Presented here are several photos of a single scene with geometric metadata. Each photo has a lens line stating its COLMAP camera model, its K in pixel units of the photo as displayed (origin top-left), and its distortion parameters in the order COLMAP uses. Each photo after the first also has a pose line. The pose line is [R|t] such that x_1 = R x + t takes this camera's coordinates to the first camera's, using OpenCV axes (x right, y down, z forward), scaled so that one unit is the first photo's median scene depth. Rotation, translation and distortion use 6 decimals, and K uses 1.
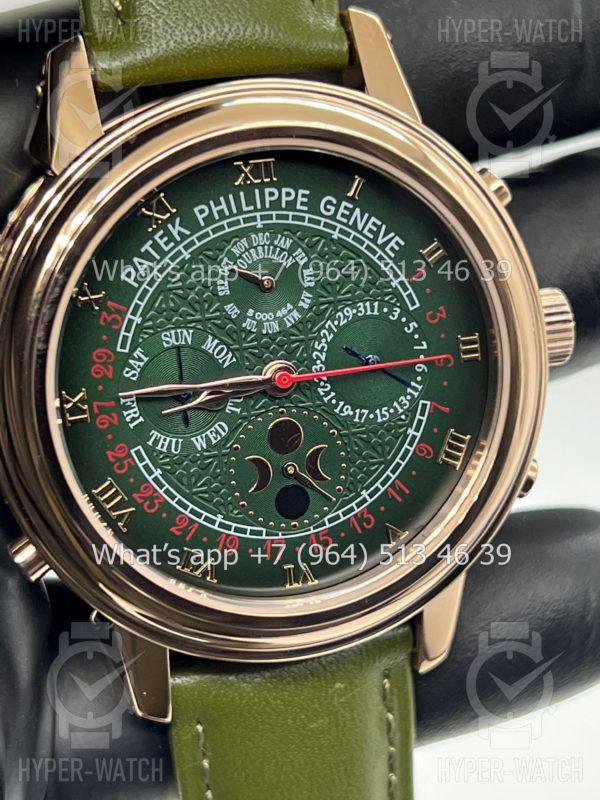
lens RADIAL K [[1866.0, 0, 298.2], [0, 1866.0, 396.1], [0, 0, 1]] dist [0.151258, 0.000000]
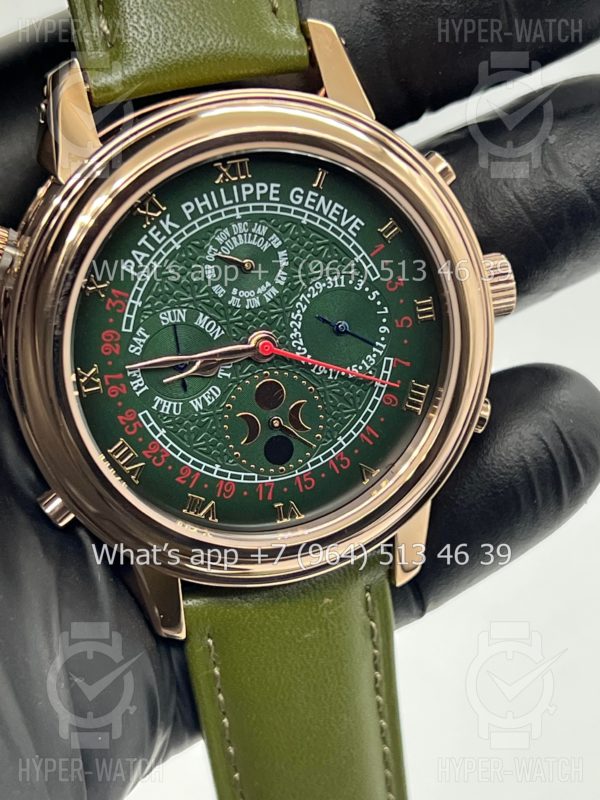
lens RADIAL K [[1866.0, 0, 302.2], [0, 1866.0, 399.7], [0, 0, 1]] dist [0.151258, 0.000000]
pose [[0.998861, -0.047560, -0.003926, 0.017777], [0.047715, 0.996688, 0.065851, -0.051706], [0.000781, -0.065964, 0.997822, -0.167135]]
